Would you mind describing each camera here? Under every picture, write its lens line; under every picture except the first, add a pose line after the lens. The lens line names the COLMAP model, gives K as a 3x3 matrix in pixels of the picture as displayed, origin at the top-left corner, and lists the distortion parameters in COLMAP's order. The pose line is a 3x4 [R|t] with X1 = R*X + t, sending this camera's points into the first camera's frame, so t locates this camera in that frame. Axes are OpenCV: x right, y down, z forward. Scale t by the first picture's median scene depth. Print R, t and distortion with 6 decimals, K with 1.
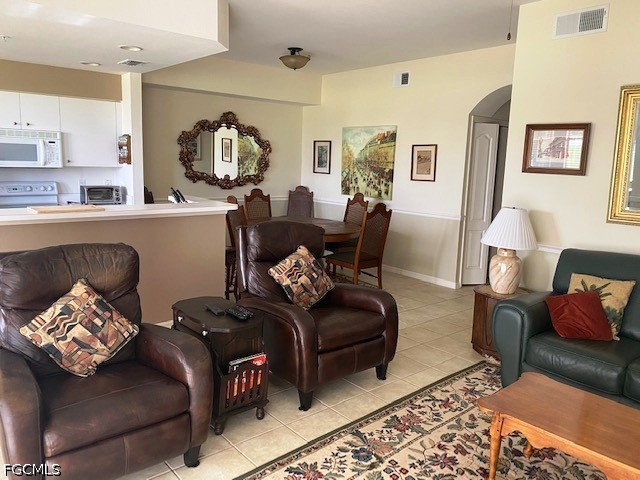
lens RADIAL K [[493.0, 0, 320.0], [0, 493.0, 240.0], [0, 0, 1]] dist [0.071435, -0.101818]
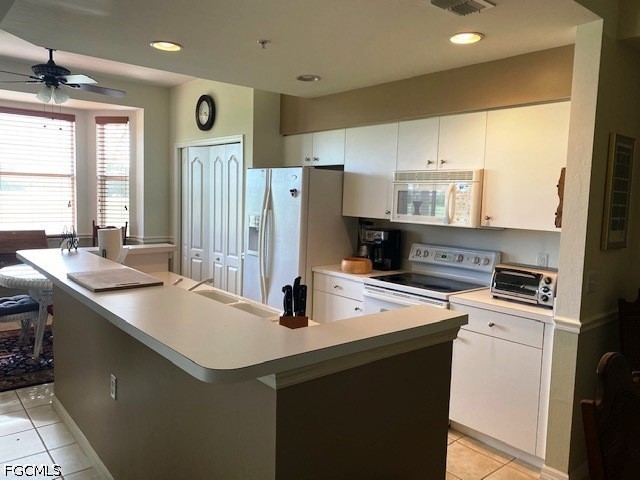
lens RADIAL K [[494.2, 0, 317.1], [0, 494.2, 239.2], [0, 0, 1]] dist [-0.000756, 0.000332]
pose [[-0.012674, 0.058886, -0.998184, 0.104668], [-0.189989, 0.979938, 0.060222, -0.179376], [0.981704, 0.190407, -0.001232, 1.108832]]
